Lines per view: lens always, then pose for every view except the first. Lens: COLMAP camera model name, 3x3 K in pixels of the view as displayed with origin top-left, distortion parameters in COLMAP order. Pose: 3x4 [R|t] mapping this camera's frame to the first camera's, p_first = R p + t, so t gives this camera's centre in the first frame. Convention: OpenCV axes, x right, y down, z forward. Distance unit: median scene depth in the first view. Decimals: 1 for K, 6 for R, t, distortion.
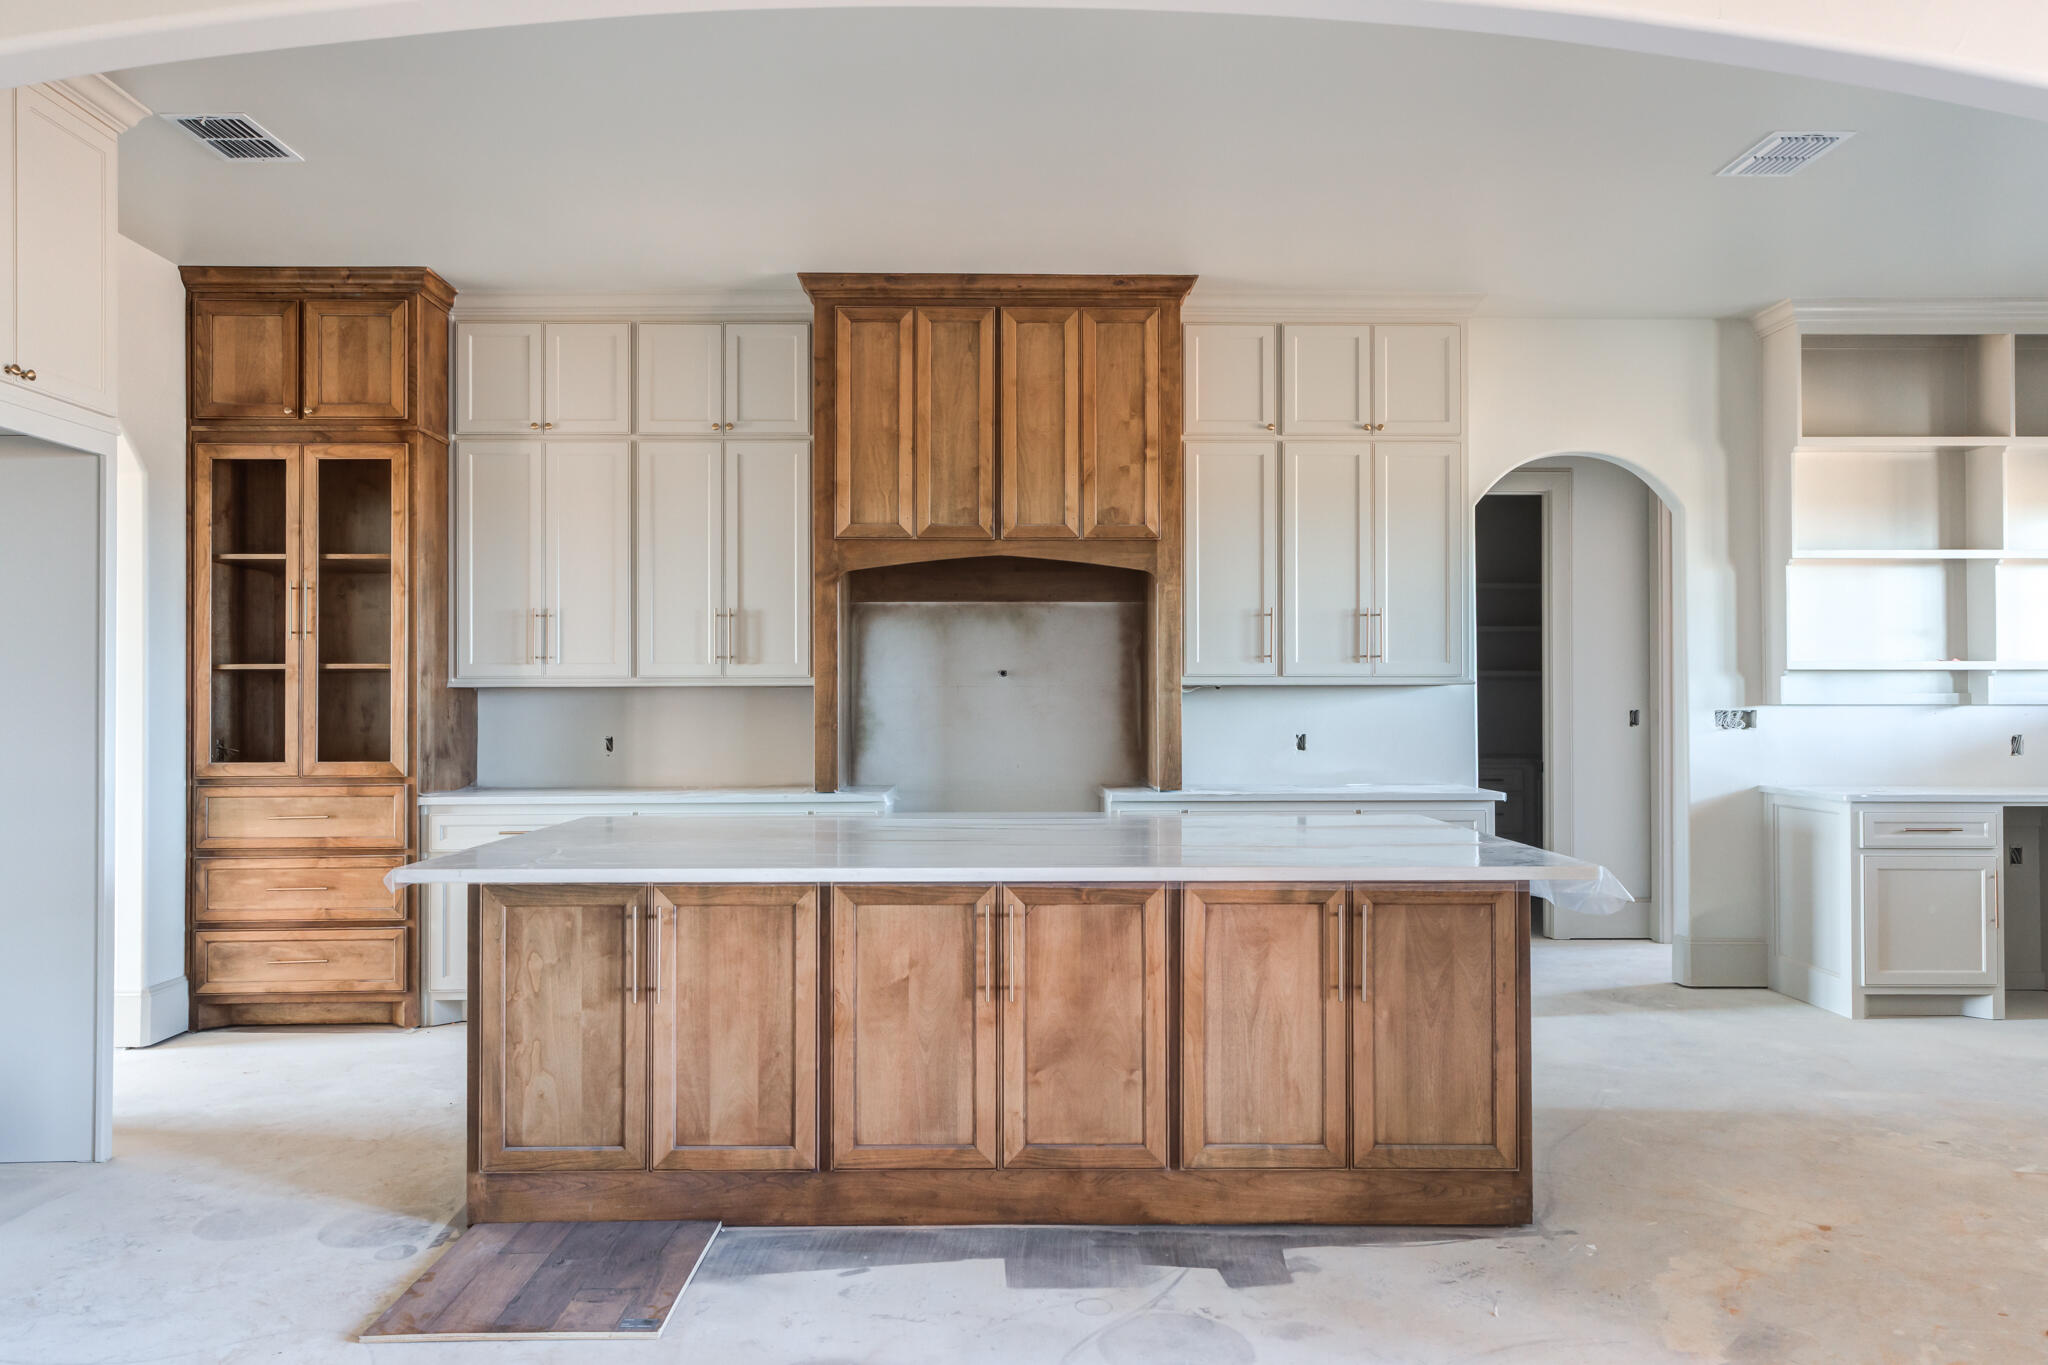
lens RADIAL K [[1353.1, 0, 1044.8], [0, 1353.1, 681.3], [0, 0, 1]] dist [0.008874, 0.007529]
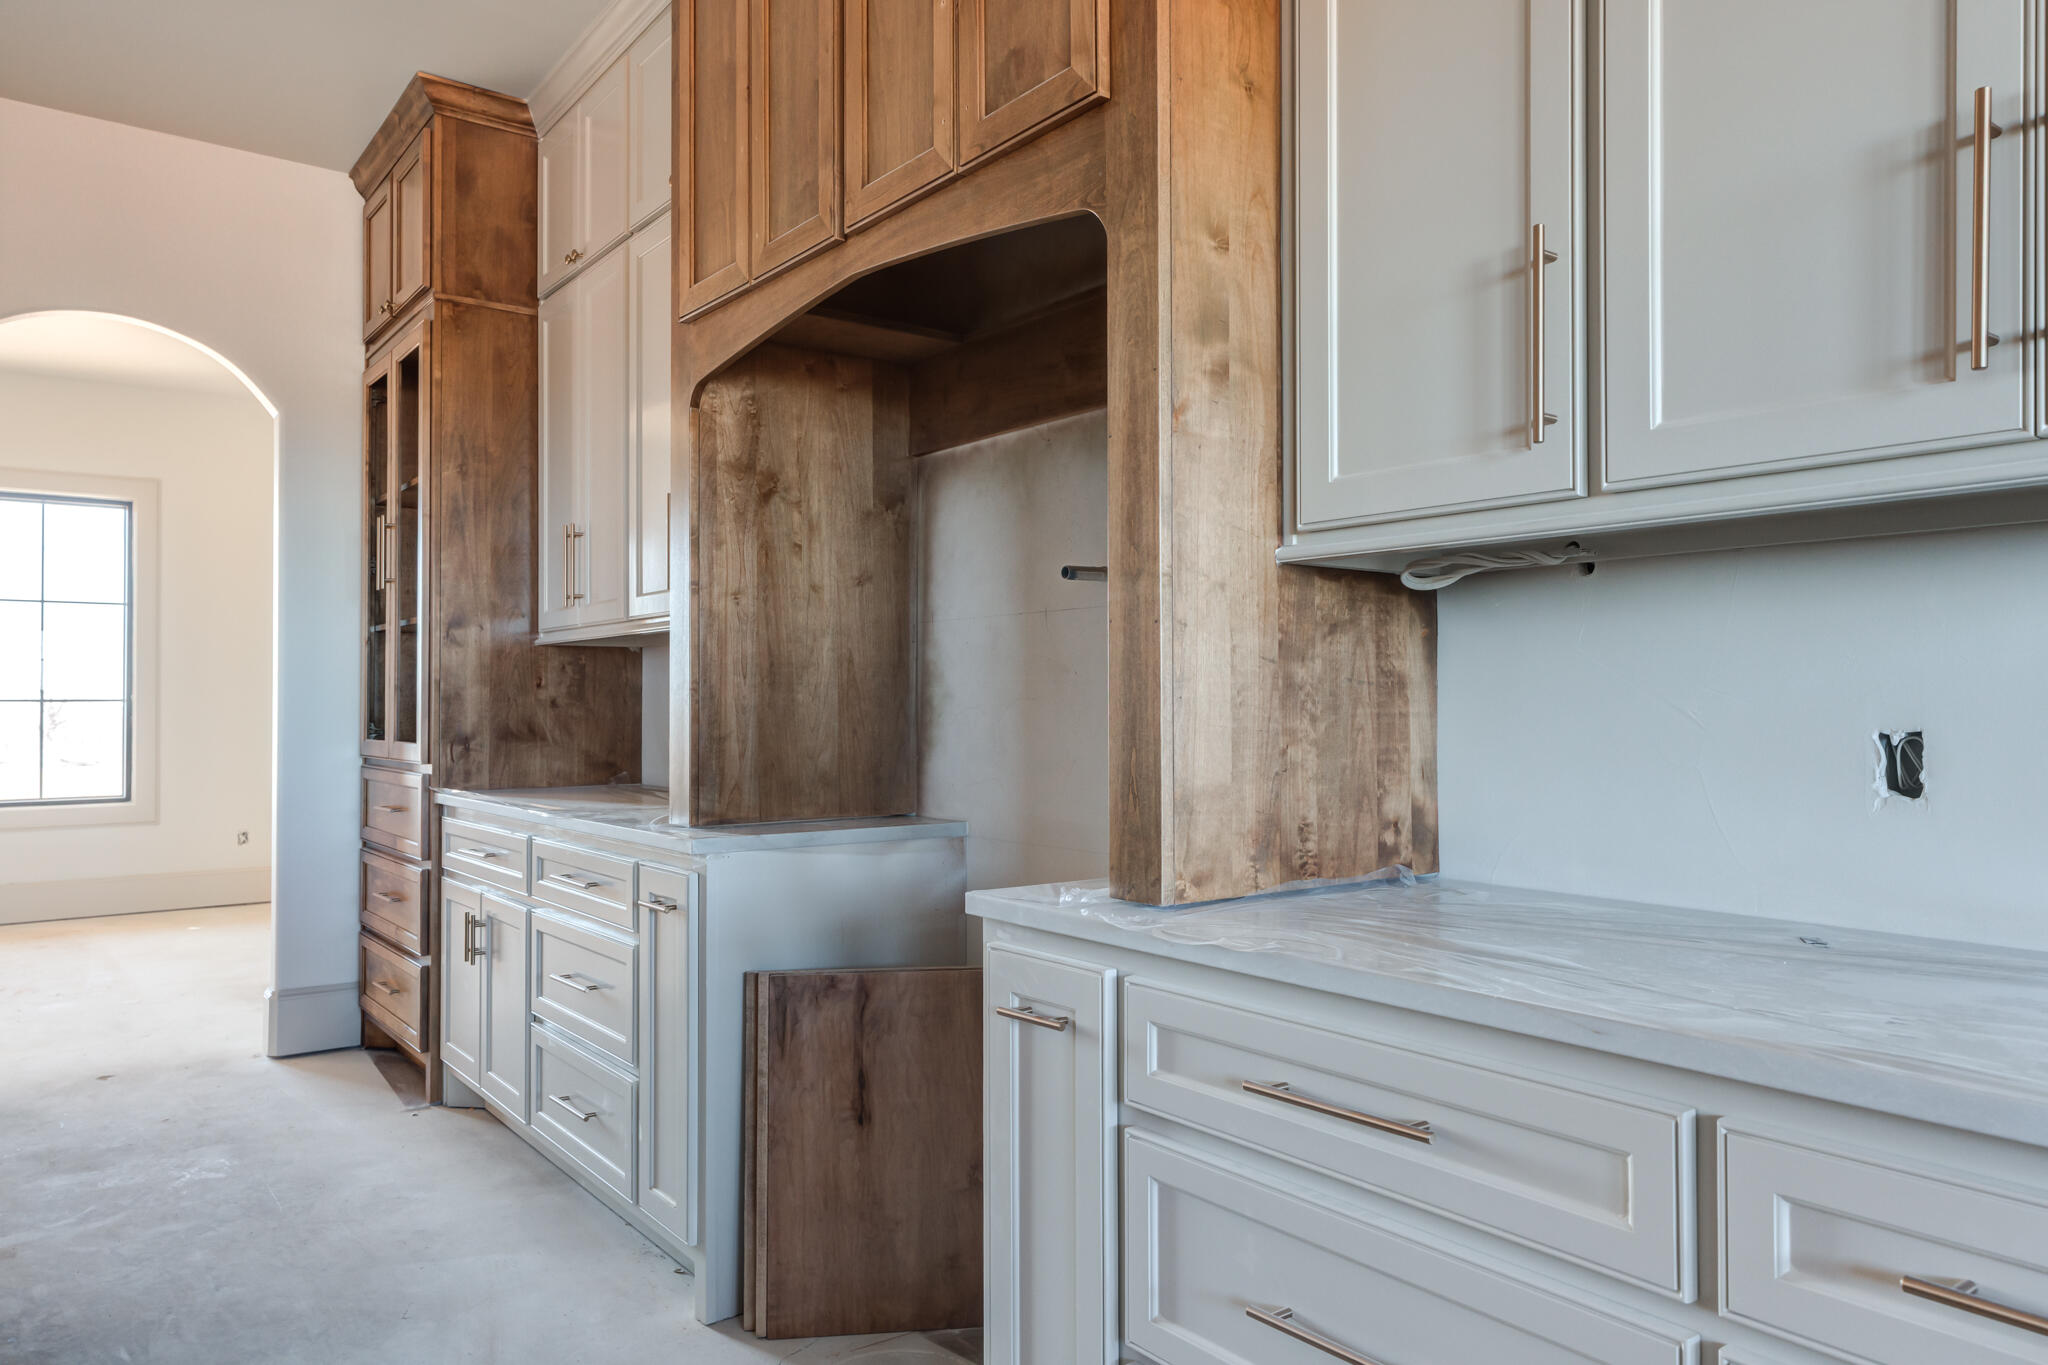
lens RADIAL K [[1389.6, 0, 1024.0], [0, 1389.6, 682.5], [0, 0, 1]] dist [0.005556, 0.005848]
pose [[0.585016, -0.011970, -0.810933, 0.334403], [0.013676, 0.999895, -0.004893, 0.032371], [0.810906, -0.008228, 0.585118, 0.798460]]
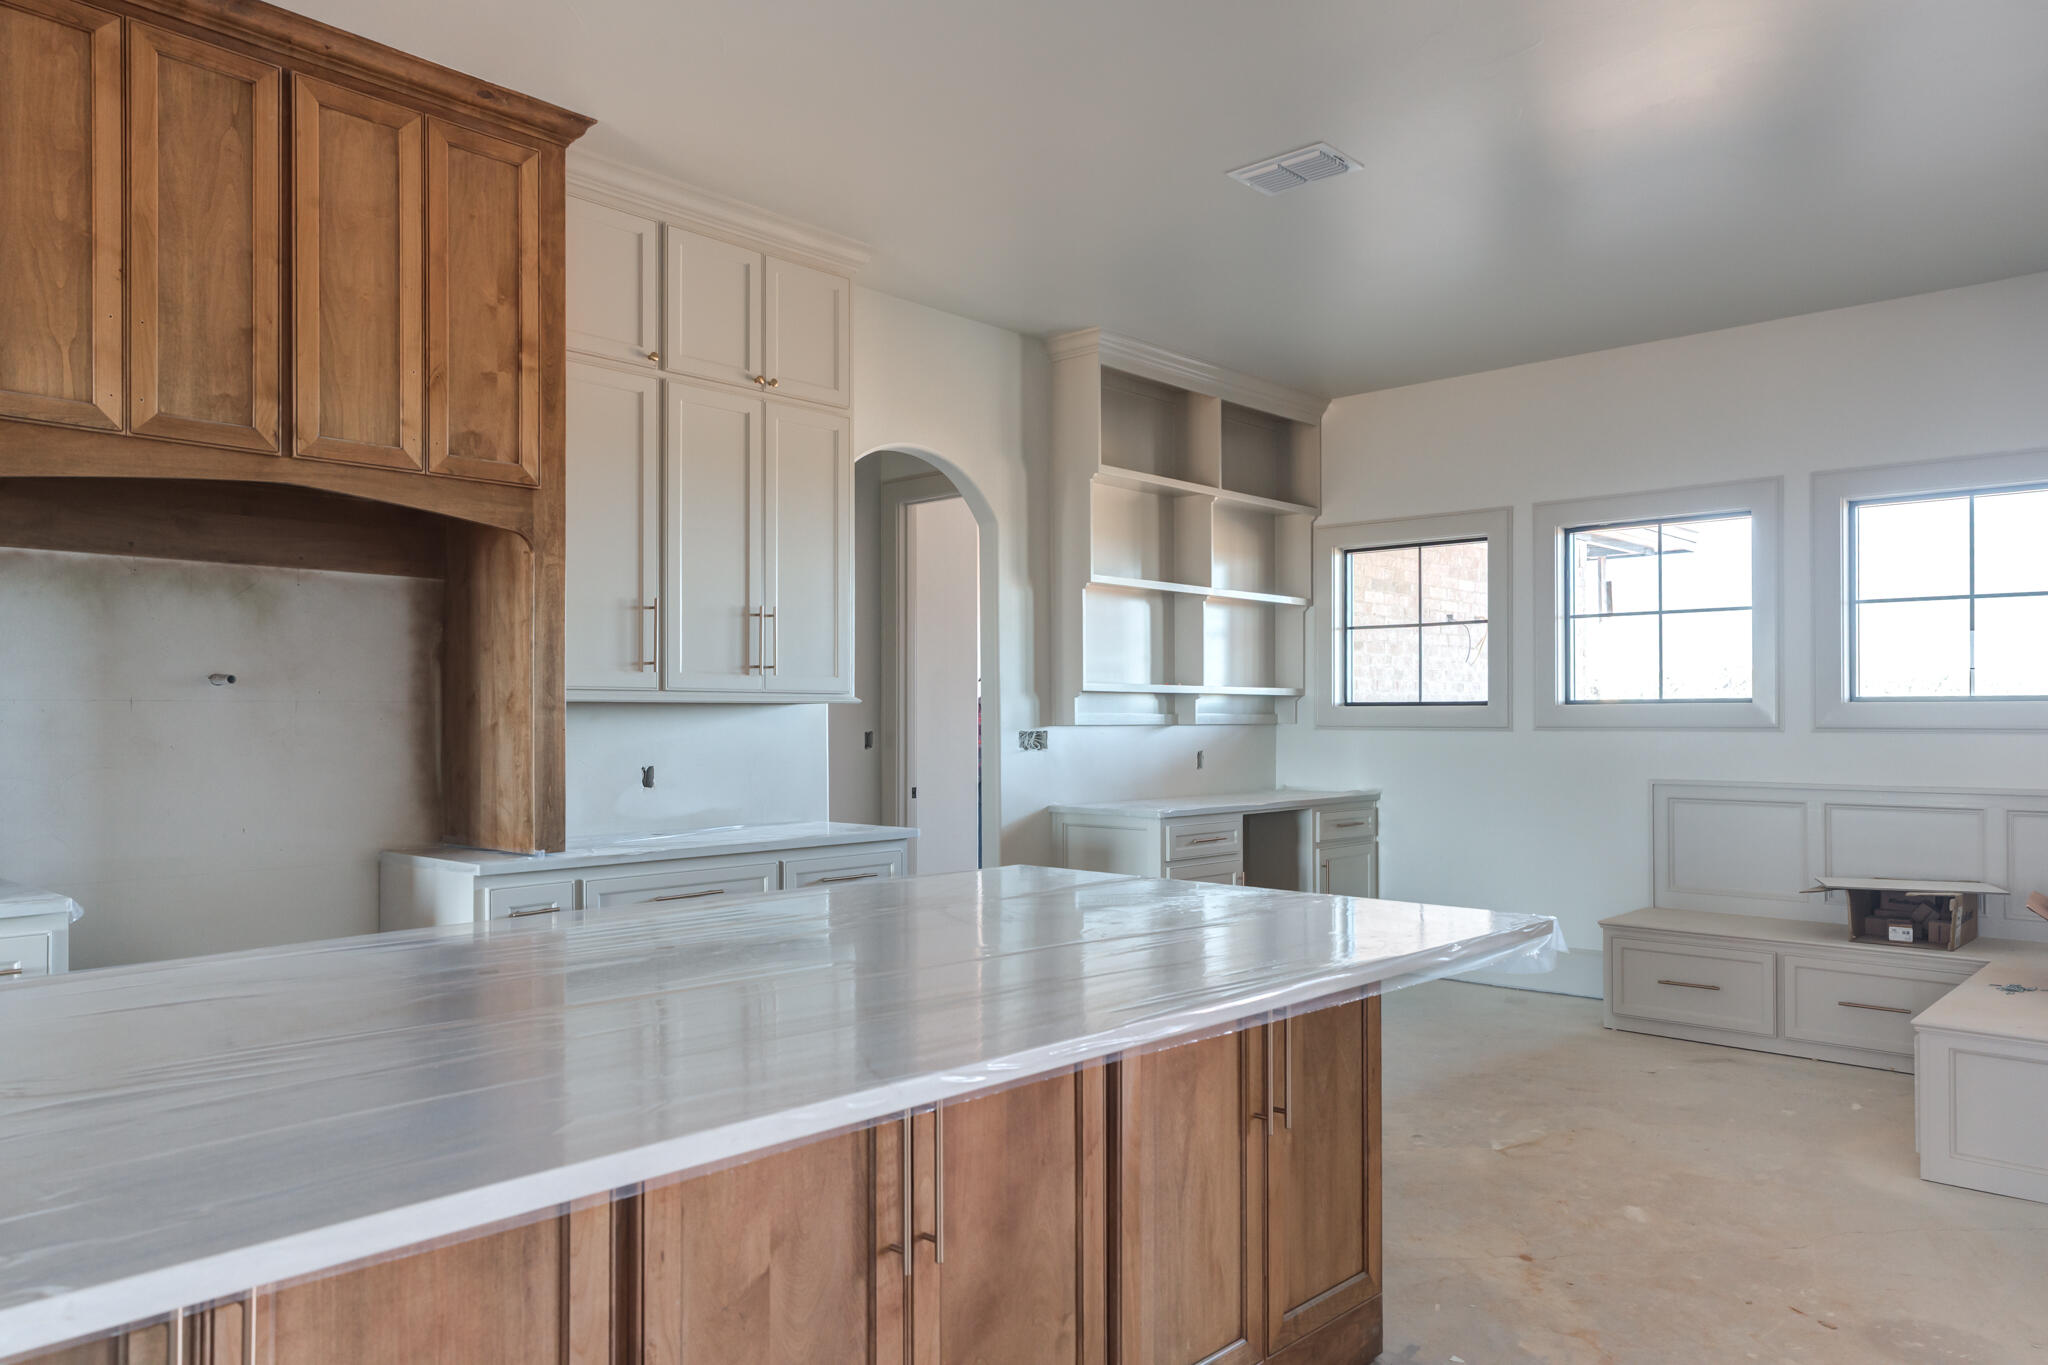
lens RADIAL K [[1369.0, 0, 1002.6], [0, 1369.0, 704.9], [0, 0, 1]] dist [0.001781, 0.016443]
pose [[0.705309, 0.006670, 0.708869, -0.241945], [-0.008295, 0.999965, -0.001156, 0.003757], [-0.708852, -0.005065, 0.705339, 0.344277]]
